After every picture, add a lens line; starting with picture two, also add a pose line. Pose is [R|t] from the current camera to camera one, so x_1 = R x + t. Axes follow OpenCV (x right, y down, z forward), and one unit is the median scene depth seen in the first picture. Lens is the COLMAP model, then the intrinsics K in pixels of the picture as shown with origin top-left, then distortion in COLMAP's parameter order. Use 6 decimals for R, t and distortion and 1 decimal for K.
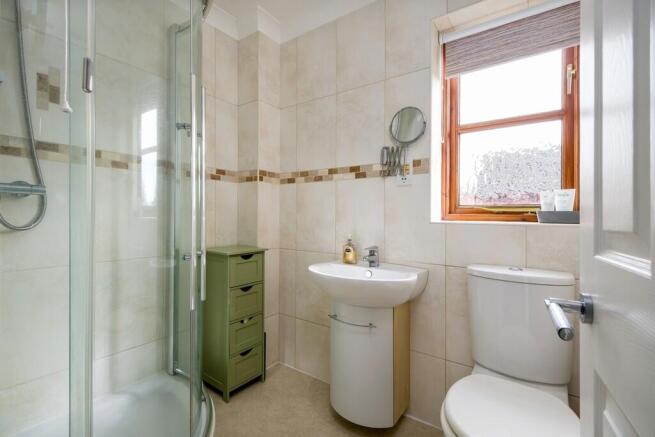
lens RADIAL K [[289.4, 0, 327.5], [0, 289.4, 218.5], [0, 0, 1]] dist [-0.000831, -0.000034]
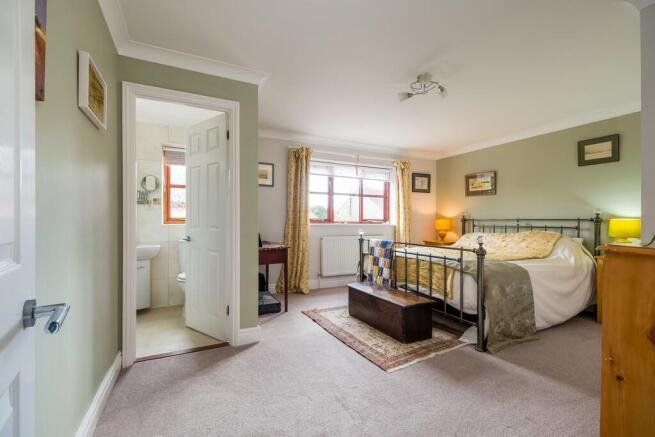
lens RADIAL K [[289.4, 0, 327.5], [0, 289.4, 218.5], [0, 0, 1]] dist [-0.000831, -0.000034]
pose [[0.470429, 0.003175, 0.882432, -1.075207], [0.007654, 0.999941, -0.007679, -0.011010], [-0.882405, 0.010367, 0.470377, -1.306706]]
